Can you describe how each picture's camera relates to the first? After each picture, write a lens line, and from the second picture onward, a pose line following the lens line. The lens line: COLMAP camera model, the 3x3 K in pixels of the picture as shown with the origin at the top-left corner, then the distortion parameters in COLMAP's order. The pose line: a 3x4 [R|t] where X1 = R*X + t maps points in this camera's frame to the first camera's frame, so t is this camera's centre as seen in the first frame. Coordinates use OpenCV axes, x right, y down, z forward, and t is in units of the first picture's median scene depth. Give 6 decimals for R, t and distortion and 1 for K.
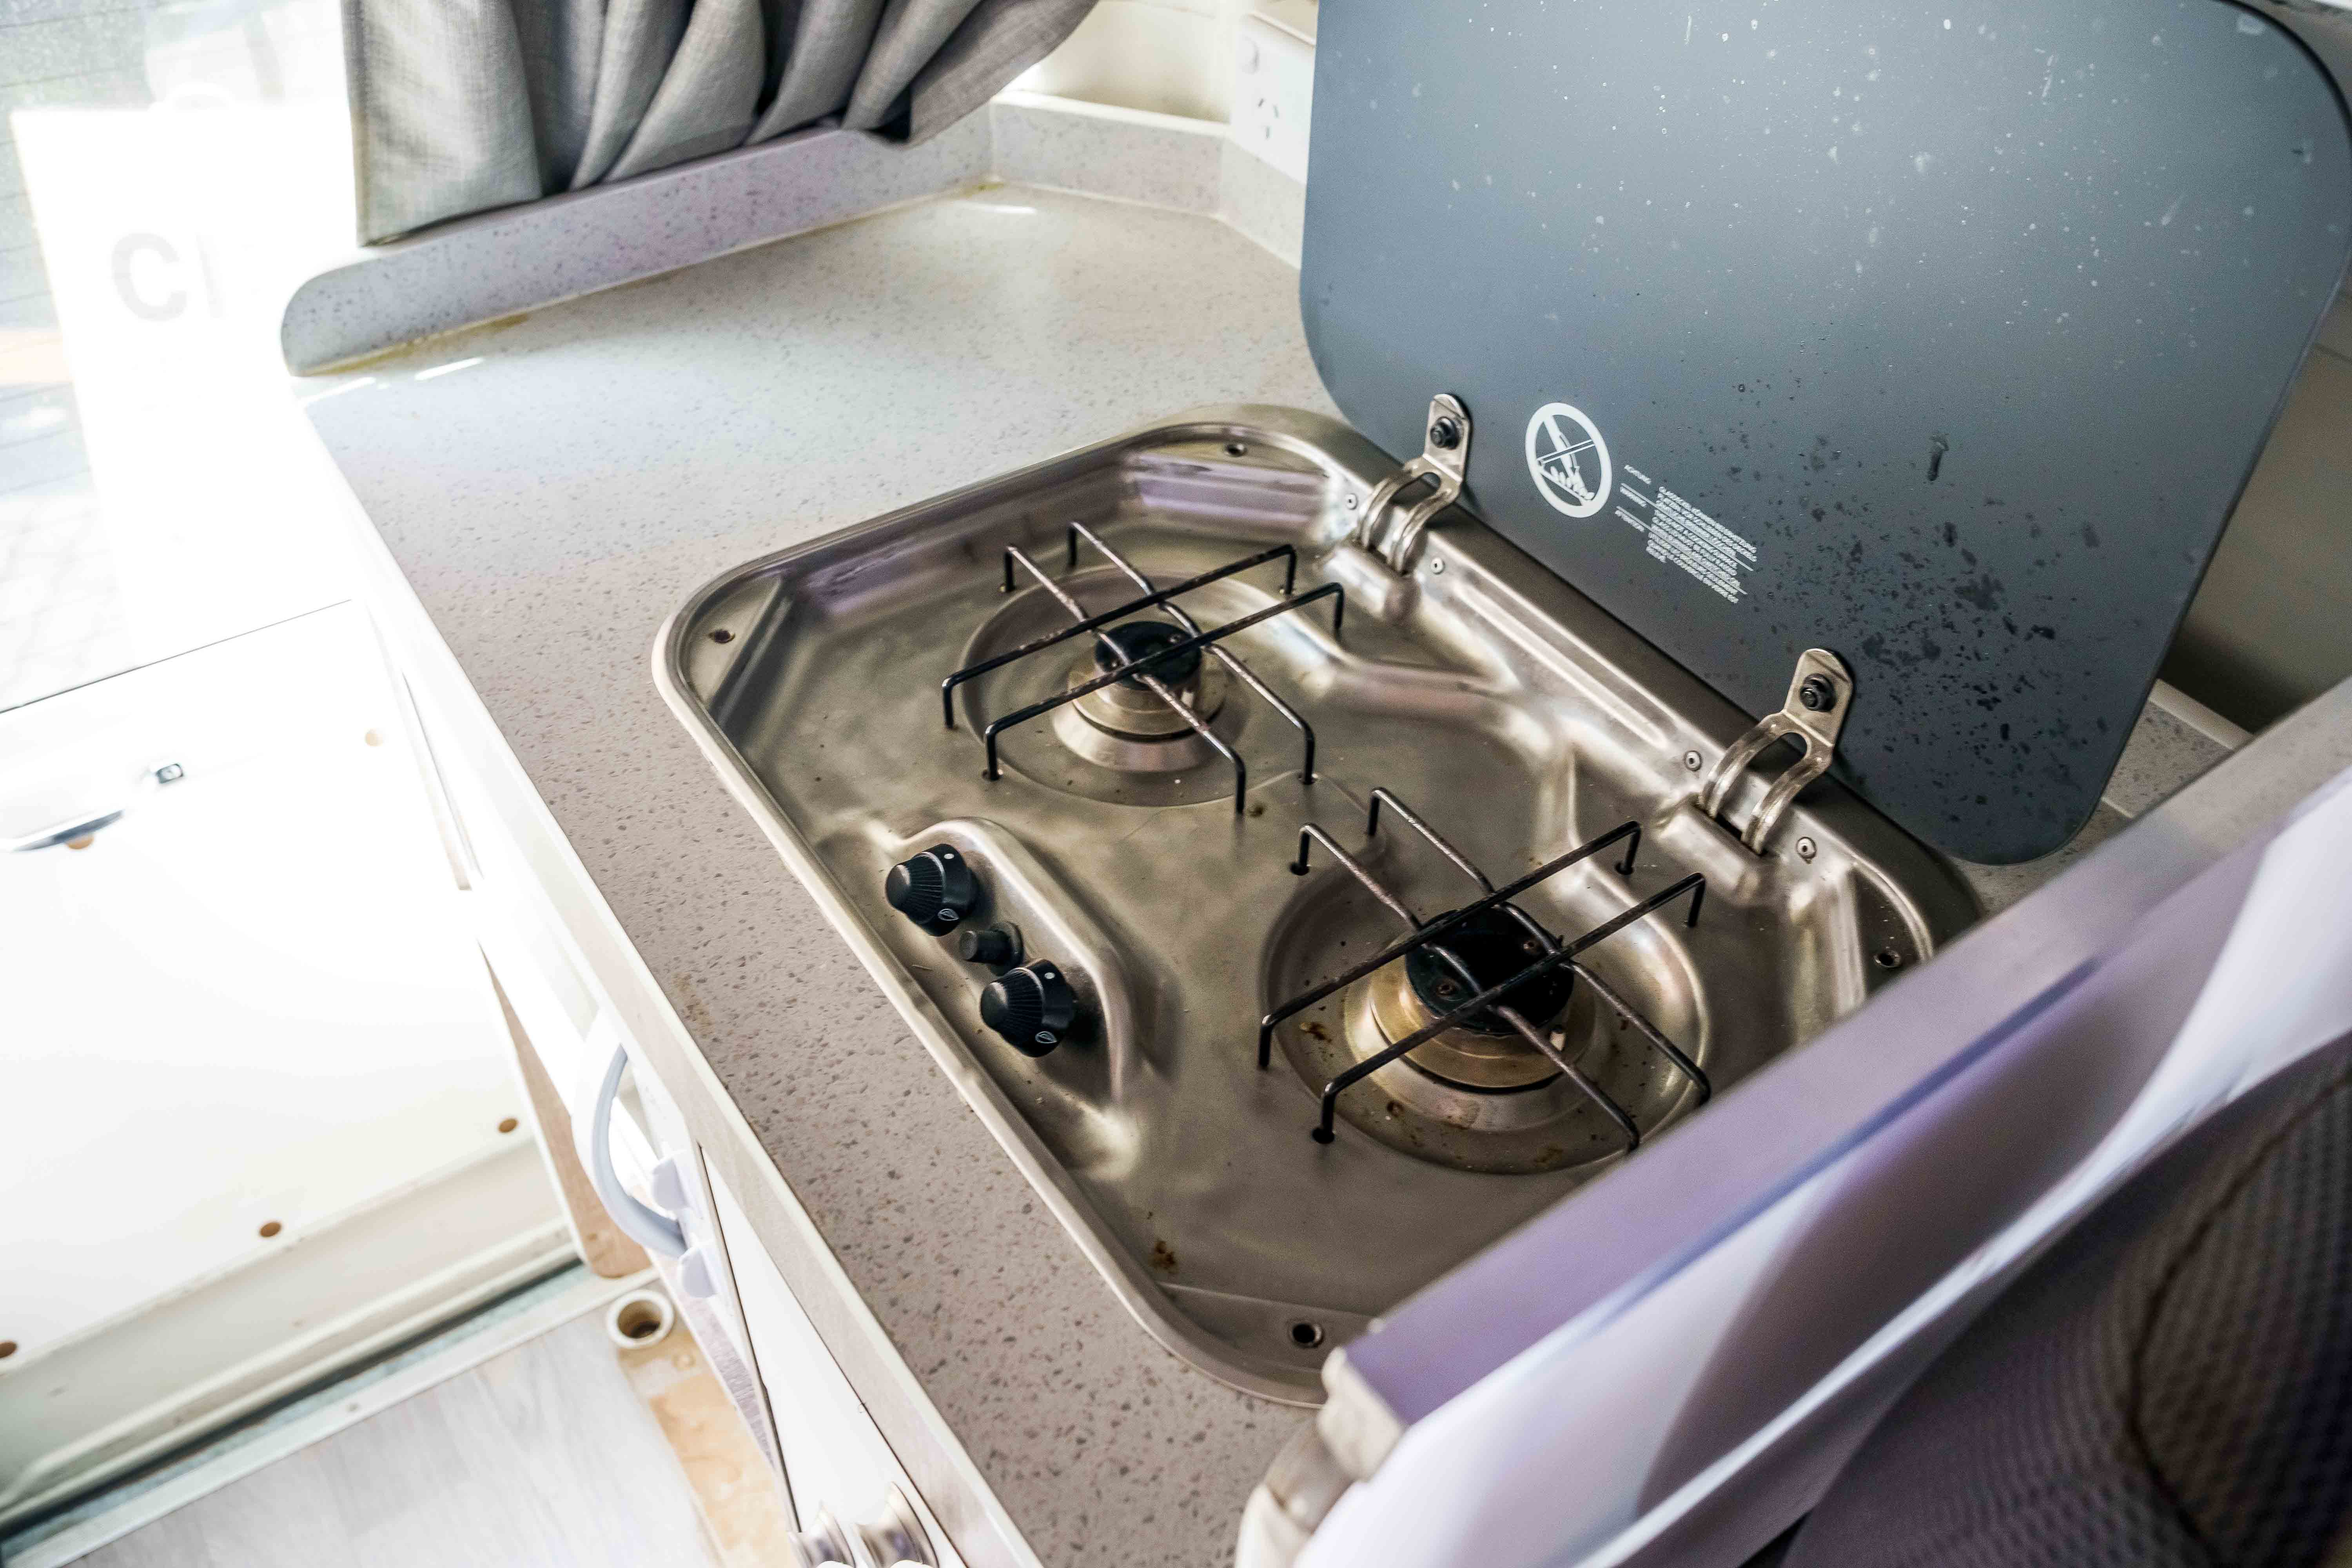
lens RADIAL K [[1909.0, 0, 1176.0], [0, 1909.0, 784.0], [0, 0, 1]] dist [-0.208025, 0.194961]
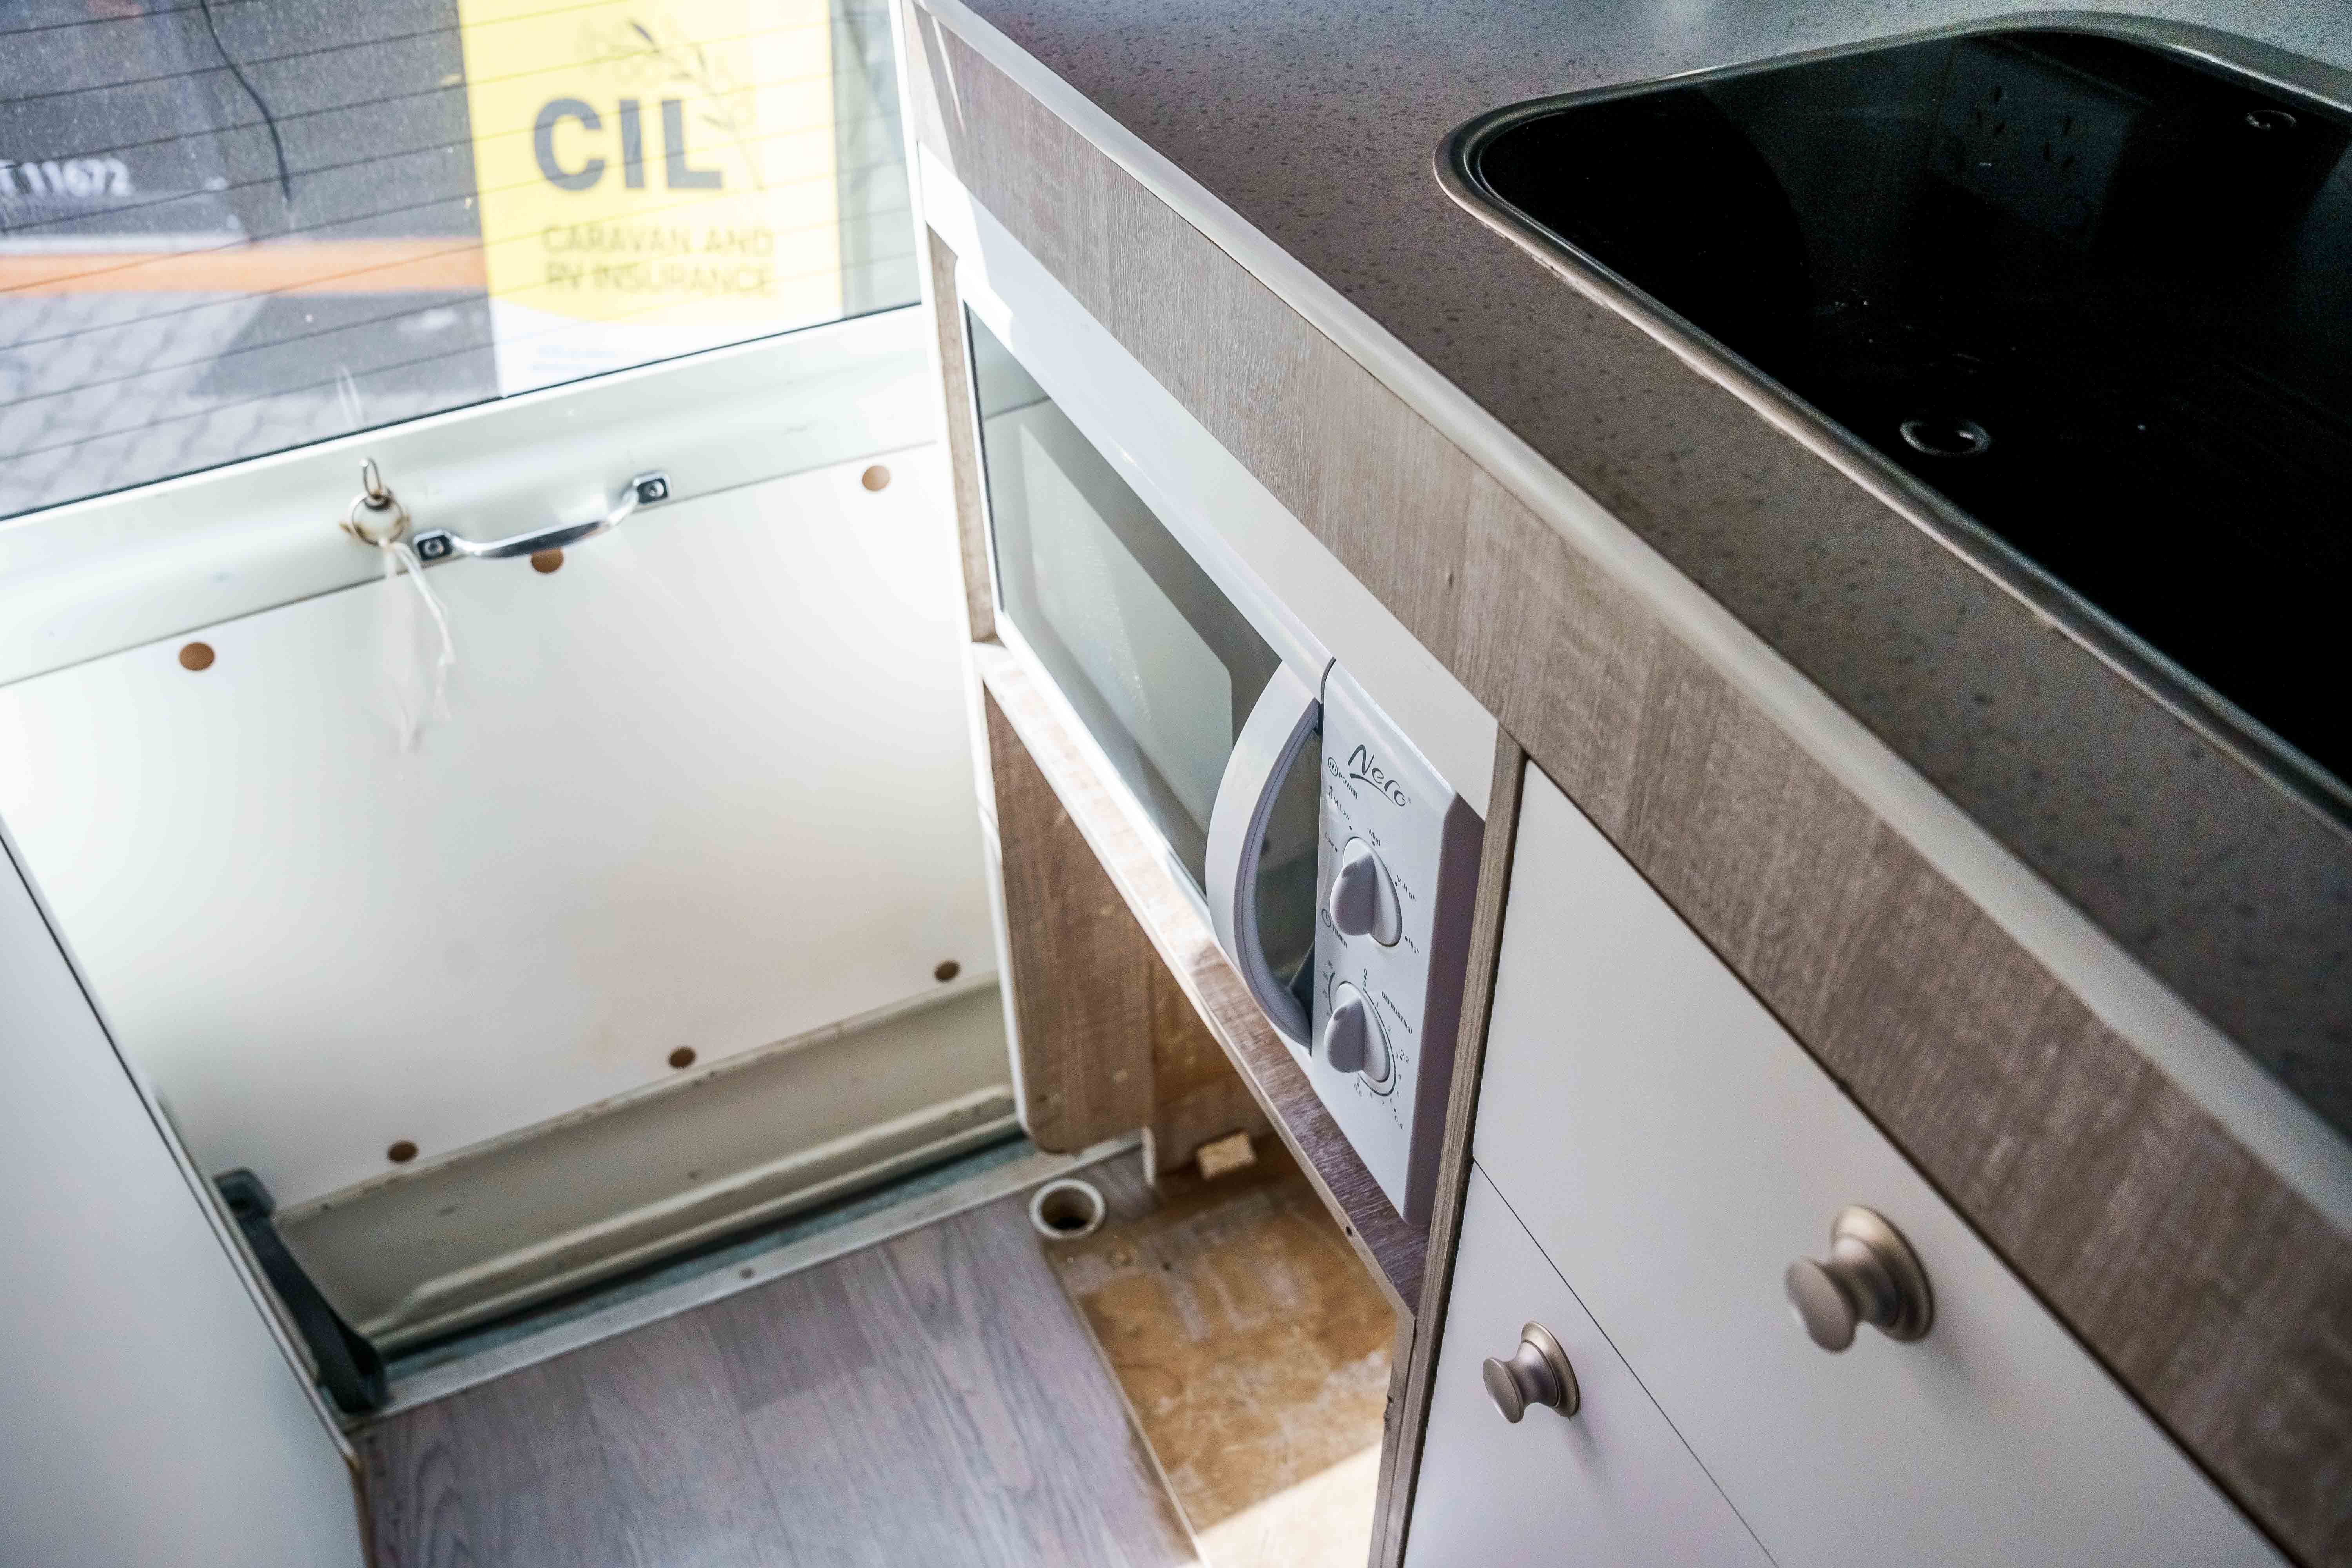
lens RADIAL K [[1909.0, 0, 1176.0], [0, 1909.0, 784.0], [0, 0, 1]] dist [-0.208025, 0.194961]
pose [[0.987070, 0.070469, -0.143967, -0.132125], [-0.073703, 0.997131, -0.017246, 0.105706], [0.142339, 0.027634, 0.989432, 0.120225]]
